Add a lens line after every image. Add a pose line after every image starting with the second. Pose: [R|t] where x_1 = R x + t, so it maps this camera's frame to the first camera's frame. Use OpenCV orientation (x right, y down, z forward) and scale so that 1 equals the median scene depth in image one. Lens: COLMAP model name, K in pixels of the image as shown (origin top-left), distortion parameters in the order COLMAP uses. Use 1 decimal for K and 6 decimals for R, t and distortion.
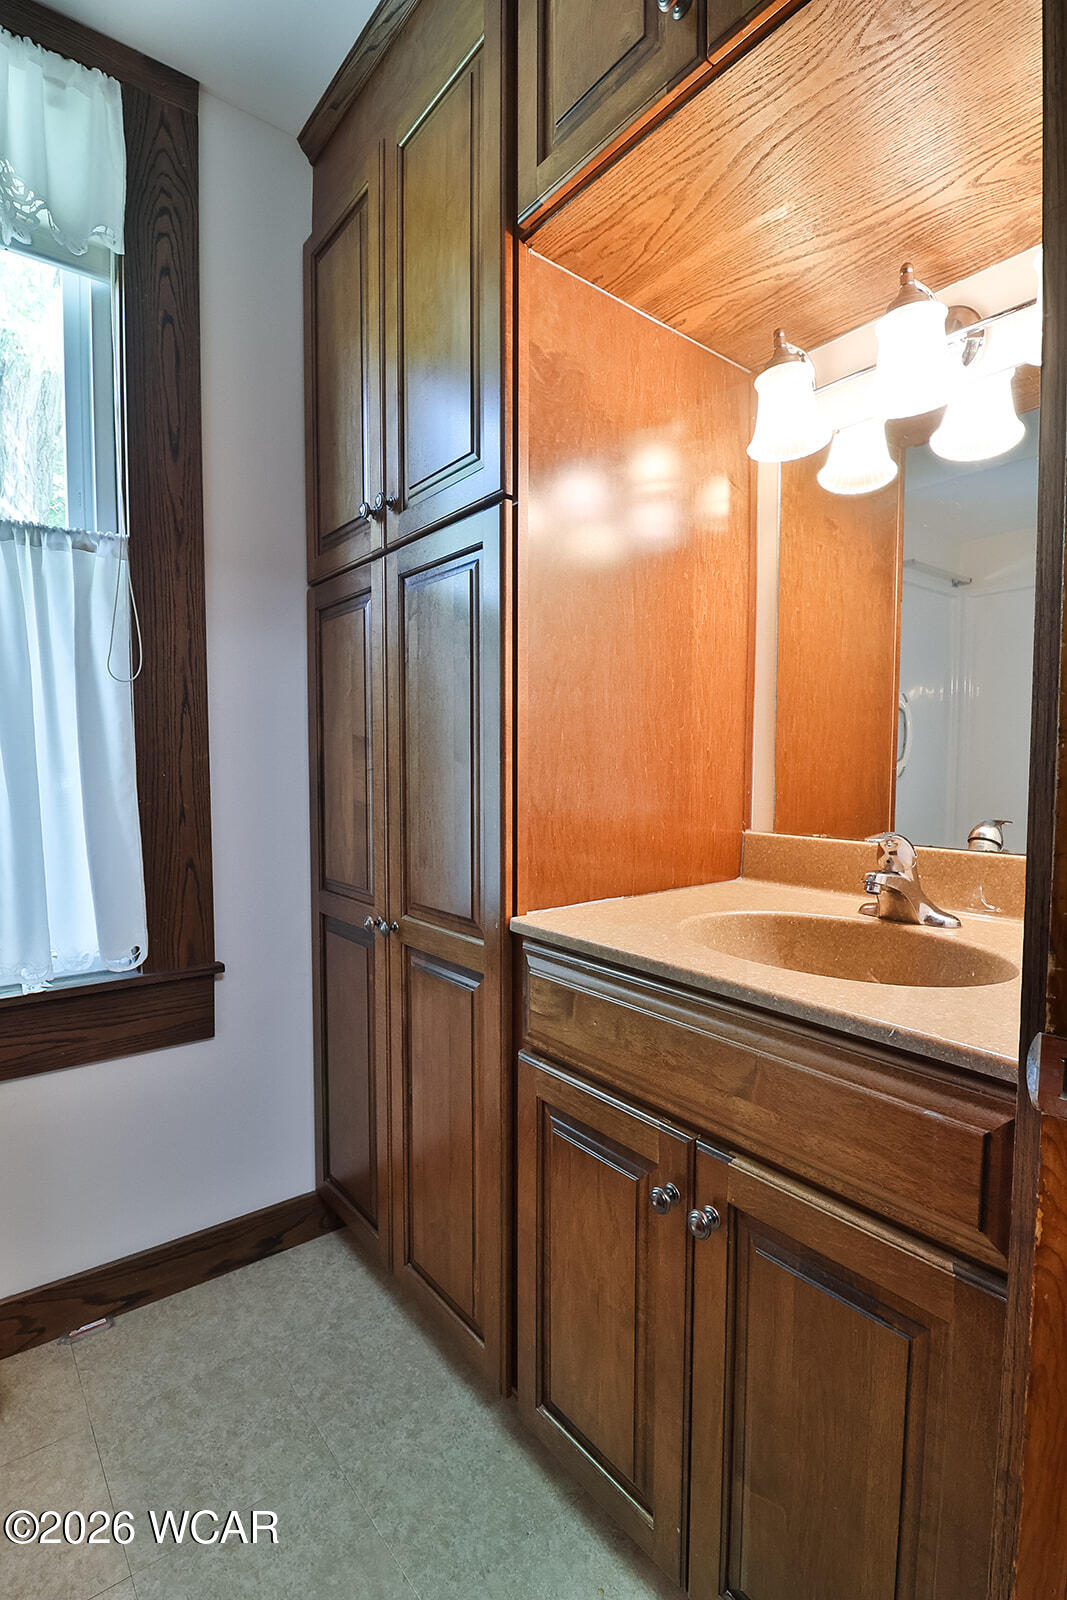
lens RADIAL K [[748.7, 0, 539.6], [0, 748.7, 802.6], [0, 0, 1]] dist [-0.005420, -0.008542]
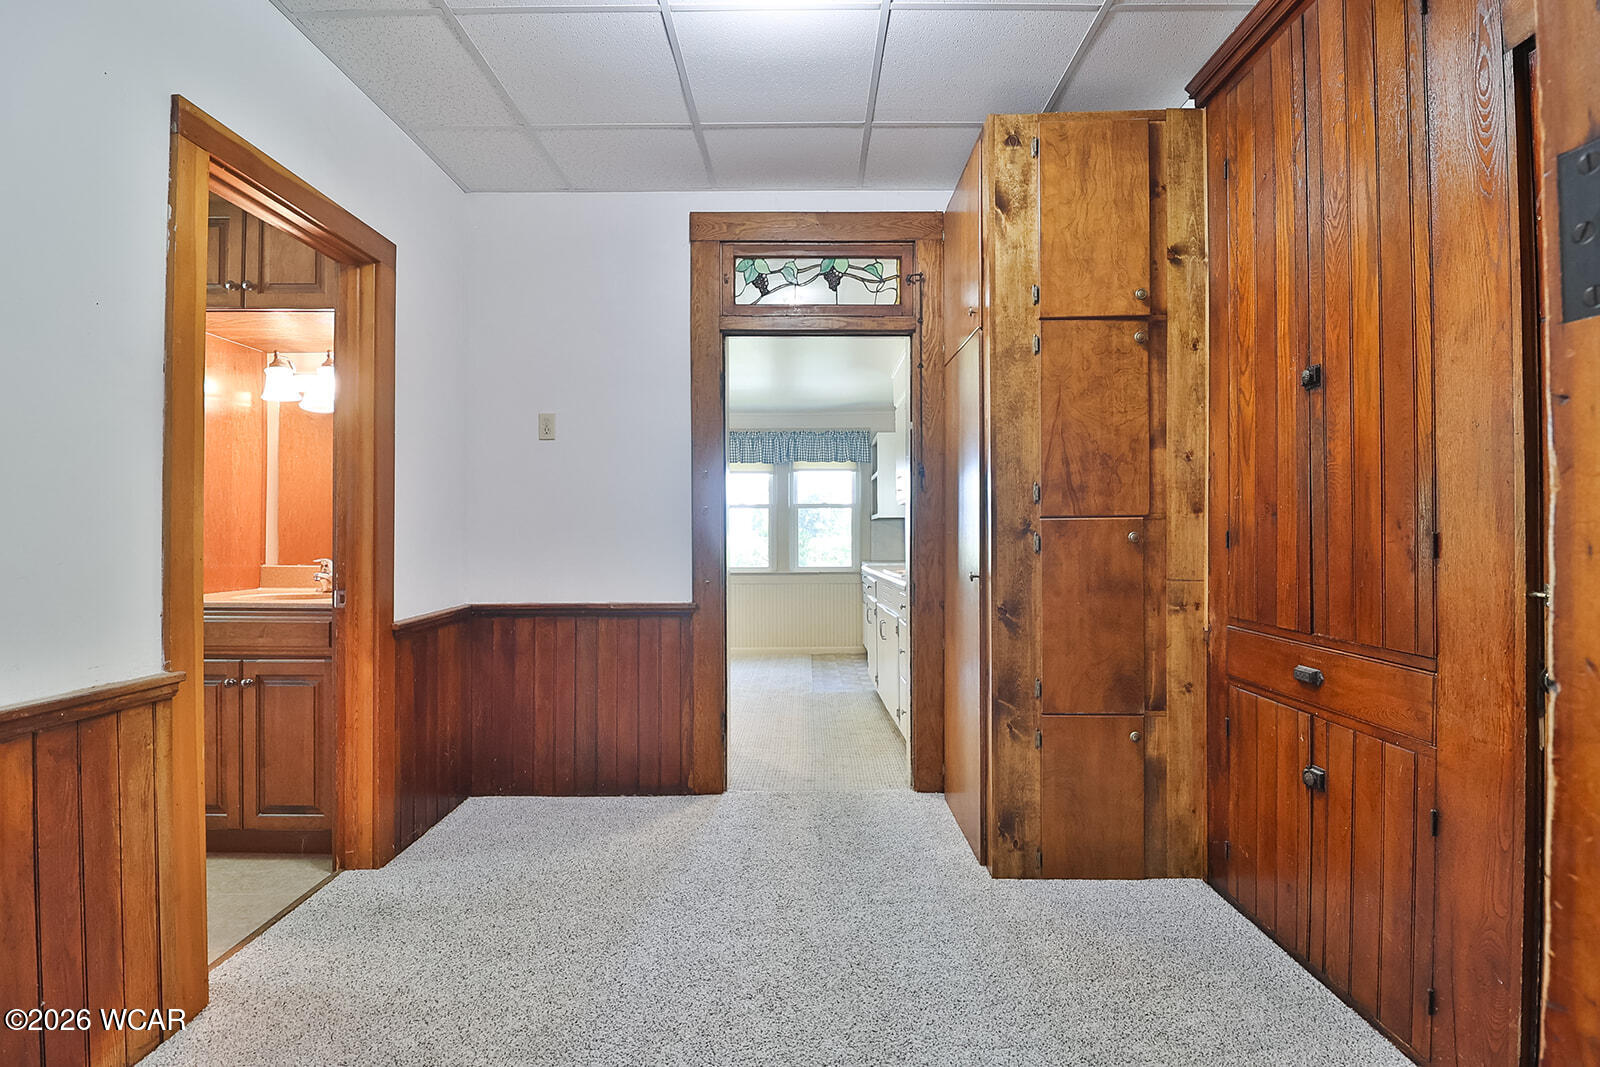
lens RADIAL K [[748.7, 0, 798.2], [0, 748.7, 531.5], [0, 0, 1]] dist [-0.005420, -0.008542]
pose [[0.635168, 0.001886, 0.772372, -0.431390], [0.042287, 0.998412, -0.037213, 0.095801], [-0.771216, 0.056298, 0.634080, -1.669244]]
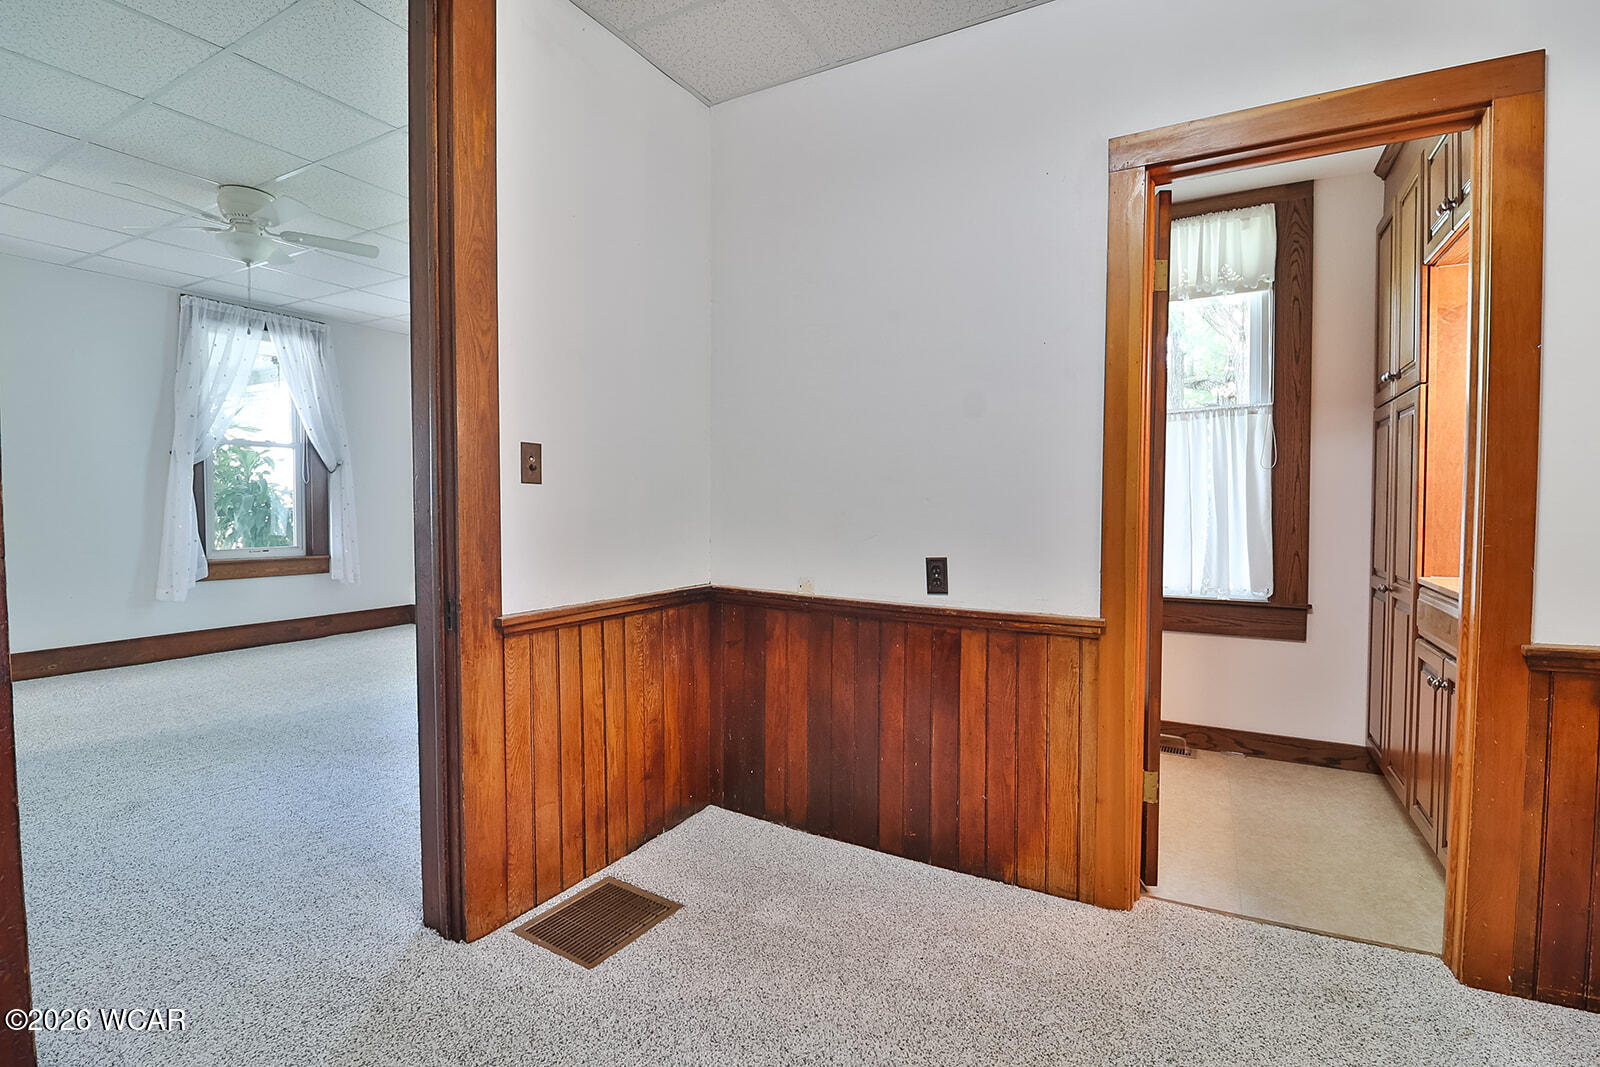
lens RADIAL K [[748.7, 0, 809.3], [0, 748.7, 534.1], [0, 0, 1]] dist [-0.005420, -0.008542]
pose [[0.394046, 0.032309, -0.918523, 1.043404], [-0.048928, 0.998702, 0.014139, 0.074196], [0.917788, 0.039370, 0.395115, -1.230657]]
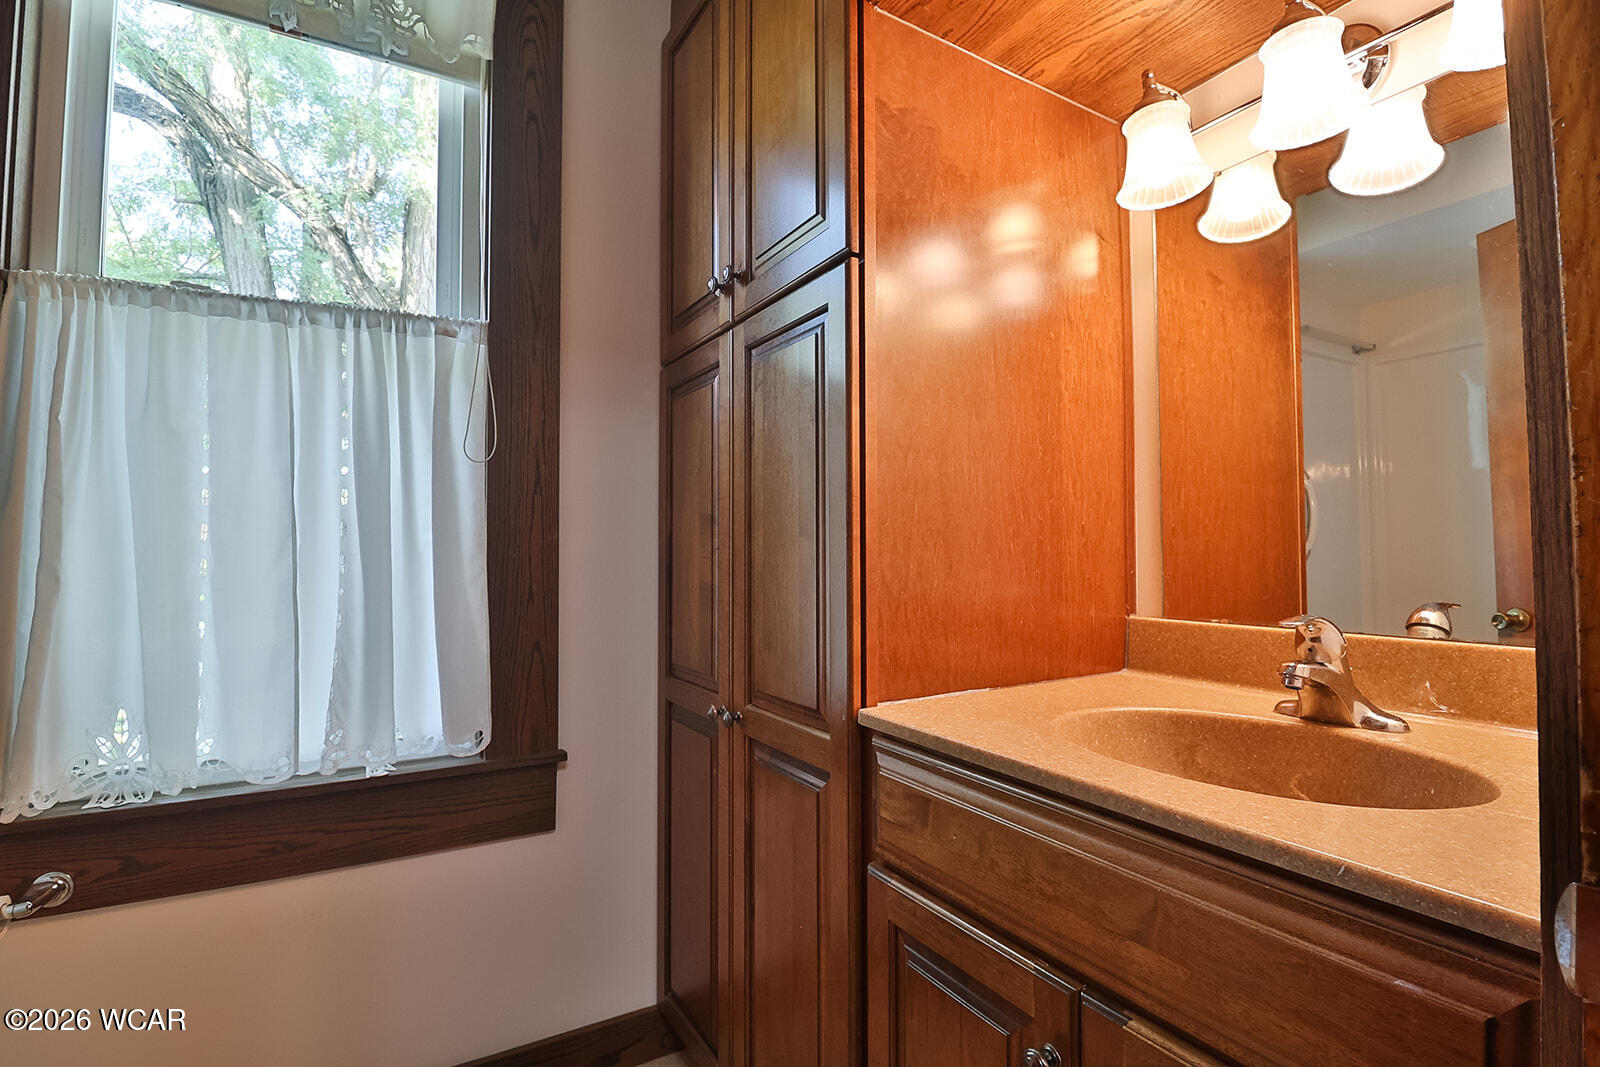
lens RADIAL K [[748.7, 0, 810.4], [0, 748.7, 525.0], [0, 0, 1]] dist [-0.005420, -0.008542]
pose [[0.991578, -0.009422, -0.129166, 0.018161], [-0.002459, 0.995800, -0.091523, 0.014441], [0.129486, 0.091069, 0.987390, 0.076373]]
